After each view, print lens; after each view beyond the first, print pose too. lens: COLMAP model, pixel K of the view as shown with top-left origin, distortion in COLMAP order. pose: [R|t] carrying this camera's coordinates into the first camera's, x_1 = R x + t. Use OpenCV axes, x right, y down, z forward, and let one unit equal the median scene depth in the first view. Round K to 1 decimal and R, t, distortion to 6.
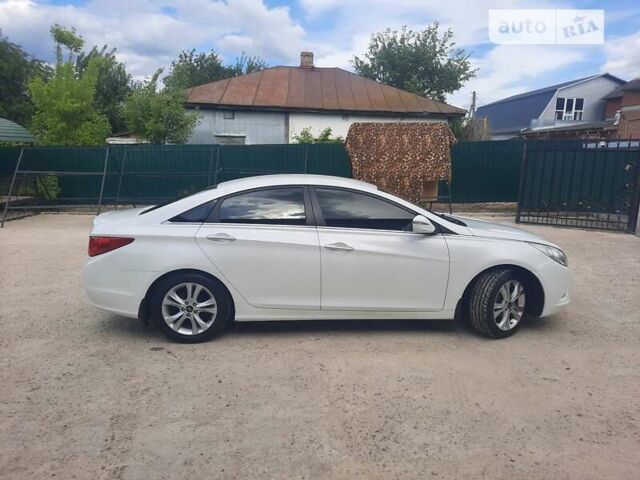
lens RADIAL K [[458.4, 0, 330.7], [0, 458.4, 236.0], [0, 0, 1]] dist [0.026804, -0.016056]
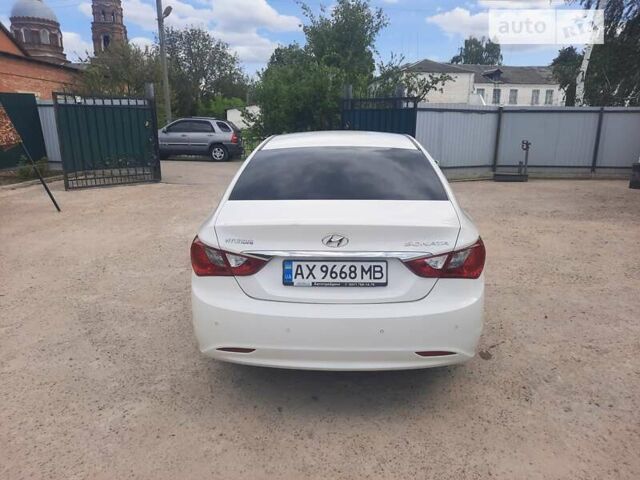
lens RADIAL K [[458.4, 0, 318.6], [0, 458.4, 243.2], [0, 0, 1]] dist [0.026804, -0.016056]
pose [[0.126052, -0.259857, 0.957384, -0.438080], [0.163215, 0.957363, 0.238362, -0.068373], [-0.978505, 0.126213, 0.163090, 0.441095]]
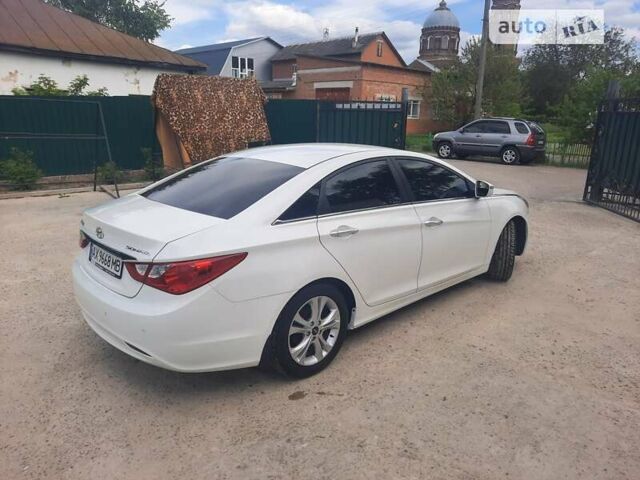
lens RADIAL K [[458.4, 0, 315.5], [0, 458.4, 236.2], [0, 0, 1]] dist [0.026804, -0.016056]
pose [[0.770862, -0.159377, 0.616741, -0.297427], [0.099913, 0.986462, 0.130039, -0.037042], [-0.629117, -0.038622, 0.776350, 0.166854]]
